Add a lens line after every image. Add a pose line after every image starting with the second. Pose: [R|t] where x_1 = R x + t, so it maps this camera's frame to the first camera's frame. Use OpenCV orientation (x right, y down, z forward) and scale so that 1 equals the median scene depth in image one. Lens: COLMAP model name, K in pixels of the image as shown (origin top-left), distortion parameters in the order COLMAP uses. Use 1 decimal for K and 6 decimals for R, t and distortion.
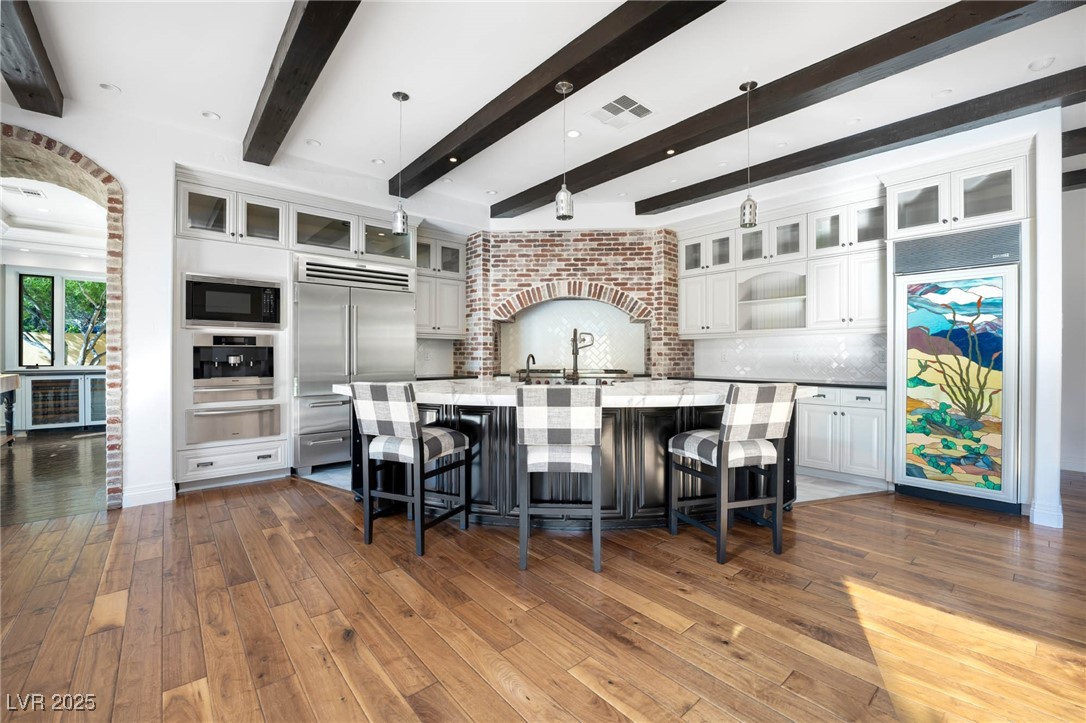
lens RADIAL K [[441.3, 0, 547.2], [0, 441.3, 358.3], [0, 0, 1]] dist [-0.019931, 0.000417]
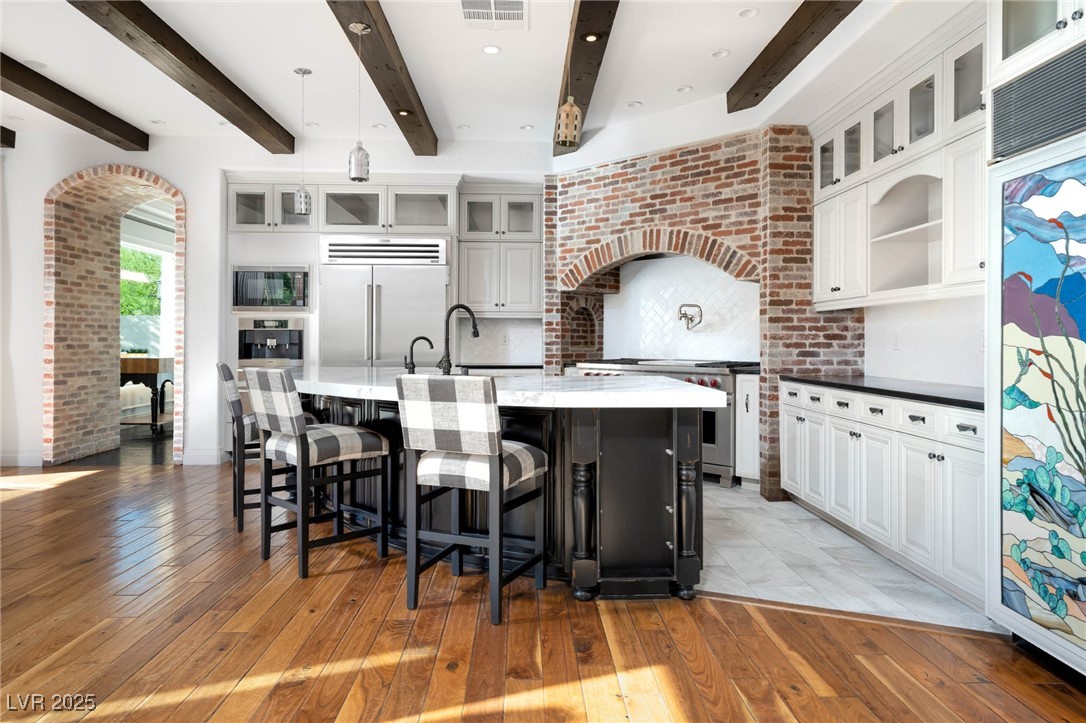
lens RADIAL K [[671.0, 0, 548.4], [0, 671.0, 336.1], [0, 0, 1]] dist [0.021163, -0.003419]
pose [[0.781081, -0.001879, -0.624427, 0.594196], [-0.006466, 0.999918, -0.011097, 0.001519], [0.624397, 0.012705, 0.781004, 0.100388]]
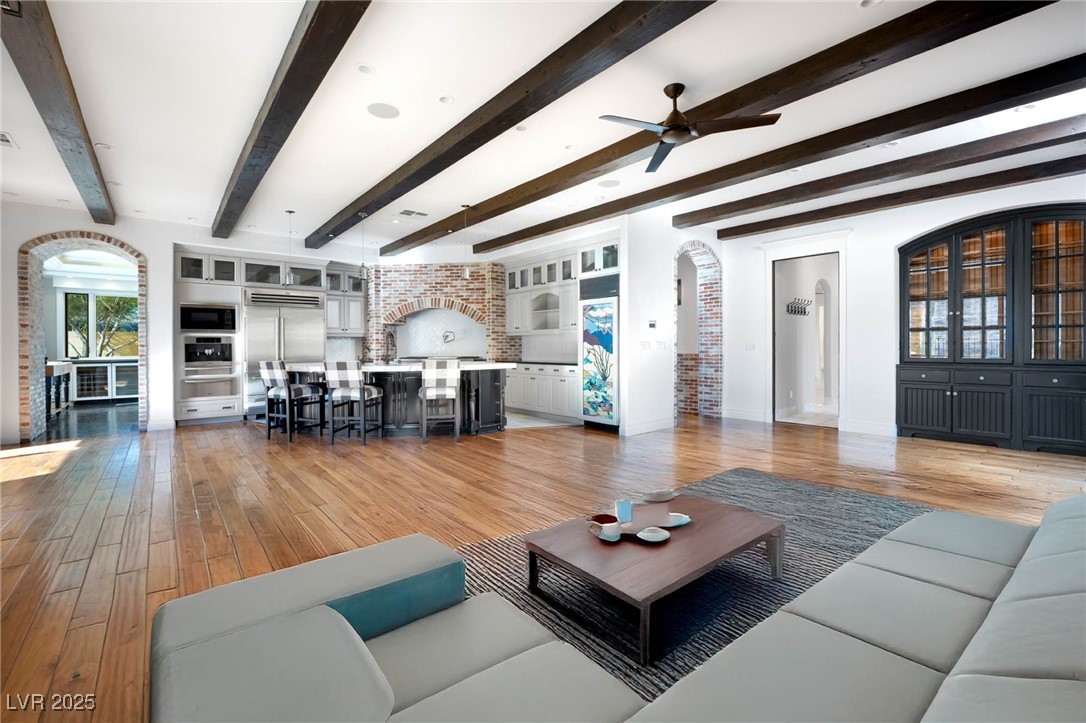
lens RADIAL K [[449.5, 0, 540.7], [0, 449.5, 350.1], [0, 0, 1]] dist [-0.018404, 0.000459]
pose [[0.999844, -0.007520, -0.015962, 0.452920], [0.007556, 0.999969, 0.002171, 0.003477], [0.015945, -0.002291, 0.999870, -0.536166]]
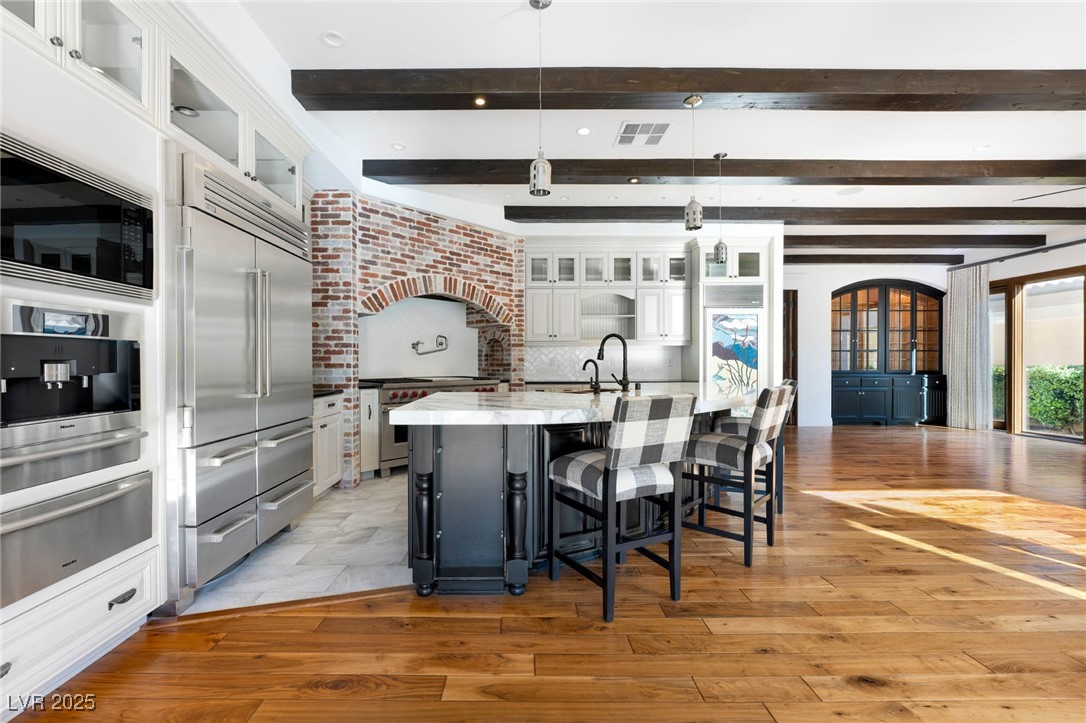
lens RADIAL K [[441.3, 0, 514.2], [0, 441.3, 369.7], [0, 0, 1]] dist [-0.019931, 0.000417]
pose [[0.669378, -0.015395, 0.742762, -0.521267], [0.007412, 0.999874, 0.014044, -0.000832], [-0.742885, -0.003896, 0.669408, 0.319531]]
